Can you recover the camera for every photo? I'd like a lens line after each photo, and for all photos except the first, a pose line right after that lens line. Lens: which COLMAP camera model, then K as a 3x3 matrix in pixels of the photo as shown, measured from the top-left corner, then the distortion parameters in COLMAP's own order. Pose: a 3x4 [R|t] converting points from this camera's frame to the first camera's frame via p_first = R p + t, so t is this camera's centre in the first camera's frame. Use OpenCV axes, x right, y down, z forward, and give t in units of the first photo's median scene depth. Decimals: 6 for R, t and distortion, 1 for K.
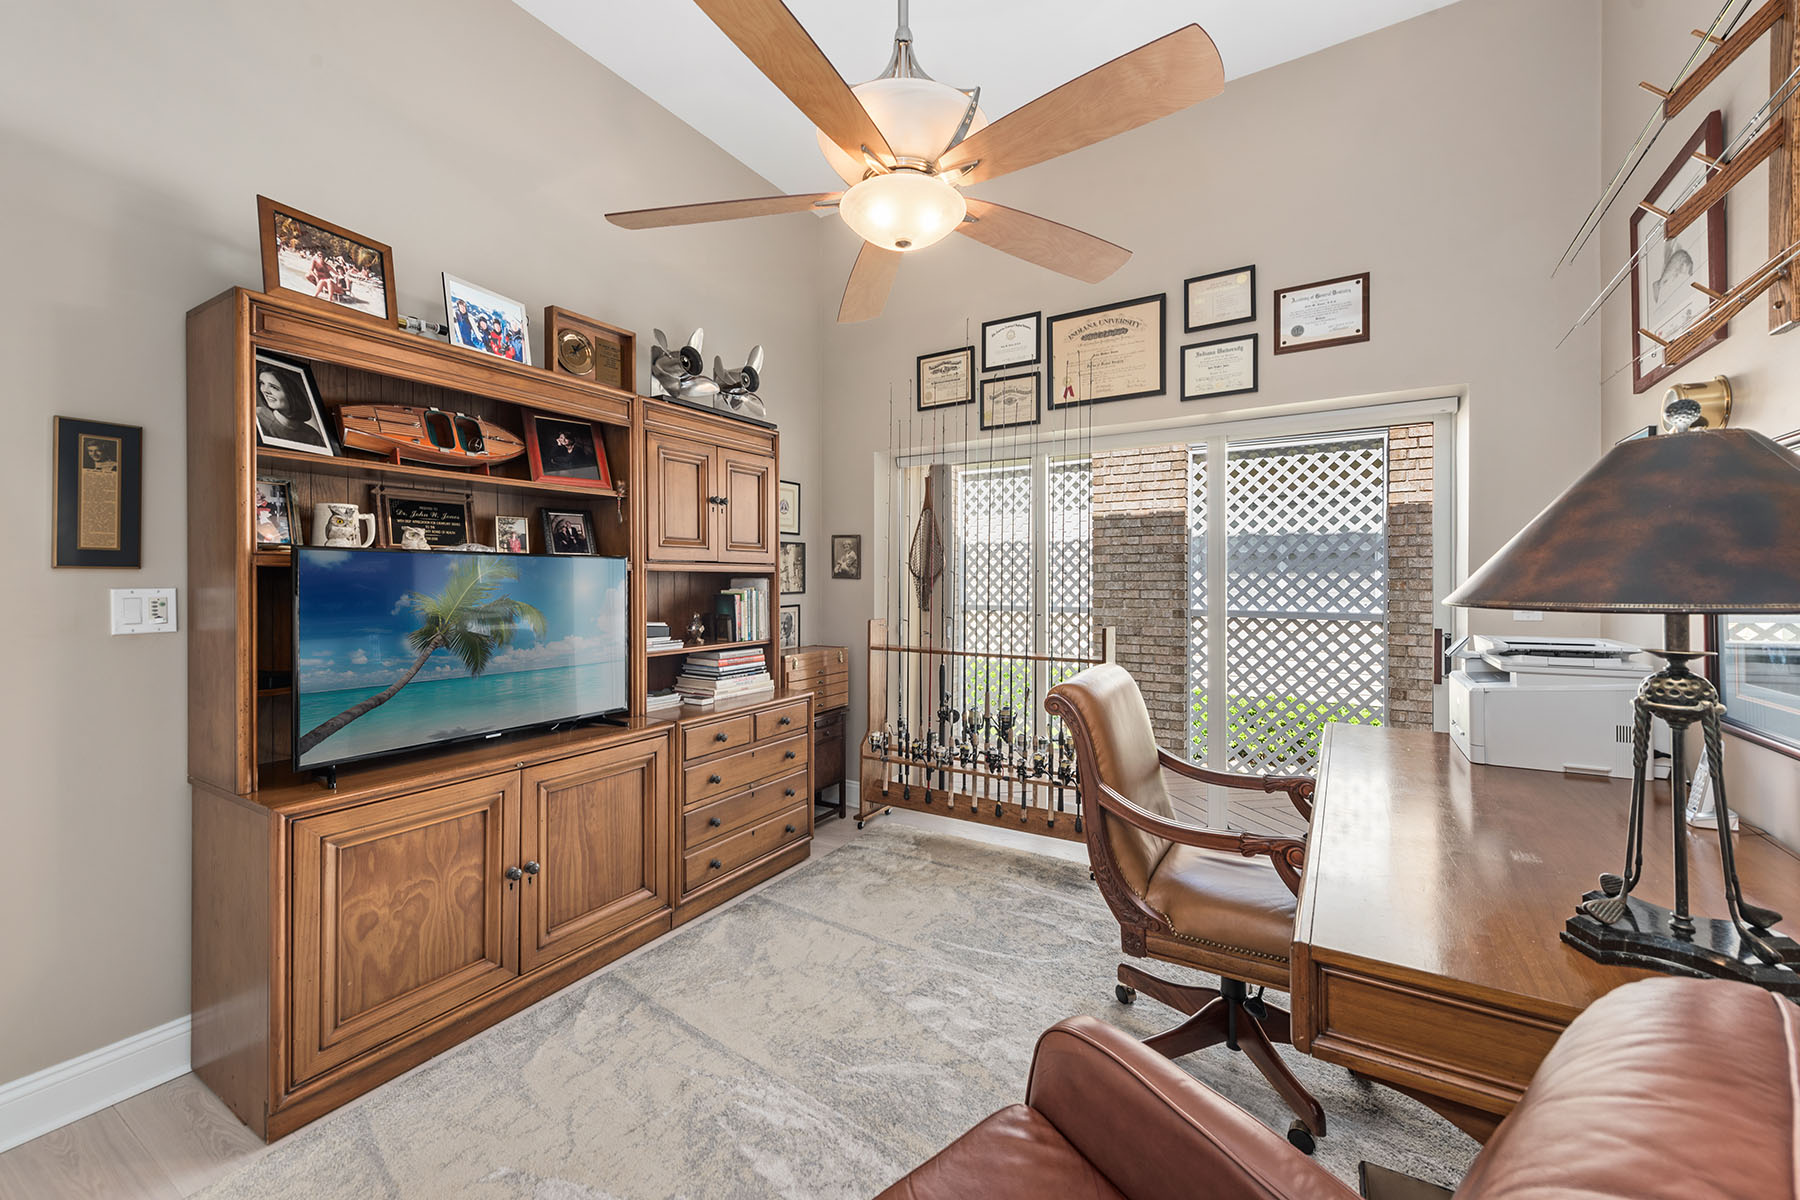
lens RADIAL K [[705.9, 0, 905.1], [0, 705.9, 590.4], [0, 0, 1]] dist [0.005974, -0.000294]
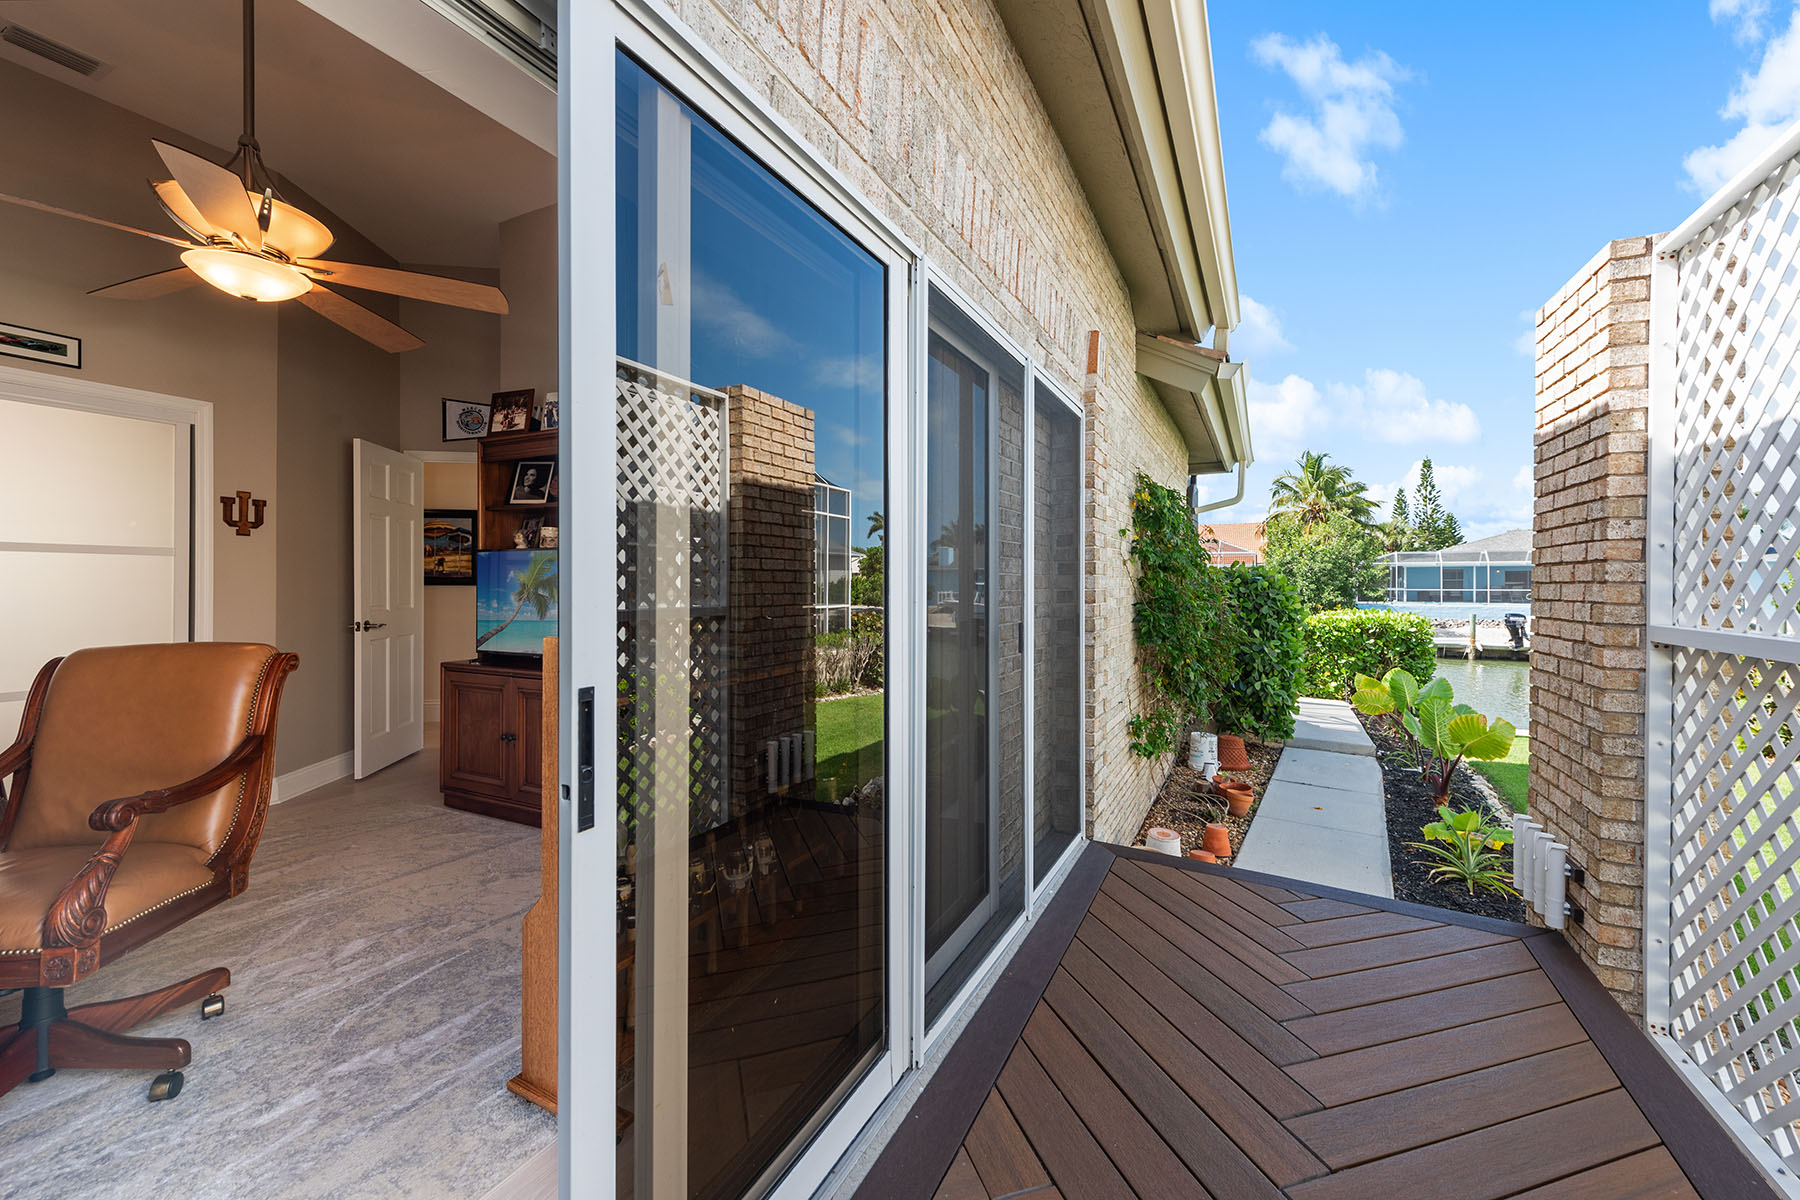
lens RADIAL K [[705.9, 0, 905.1], [0, 705.9, 590.4], [0, 0, 1]] dist [0.005974, -0.000294]
pose [[0.074770, 0.003047, -0.997196, 1.208295], [-0.010471, 0.999943, 0.002270, 0.036820], [0.997146, 0.010272, 0.074798, 1.827080]]
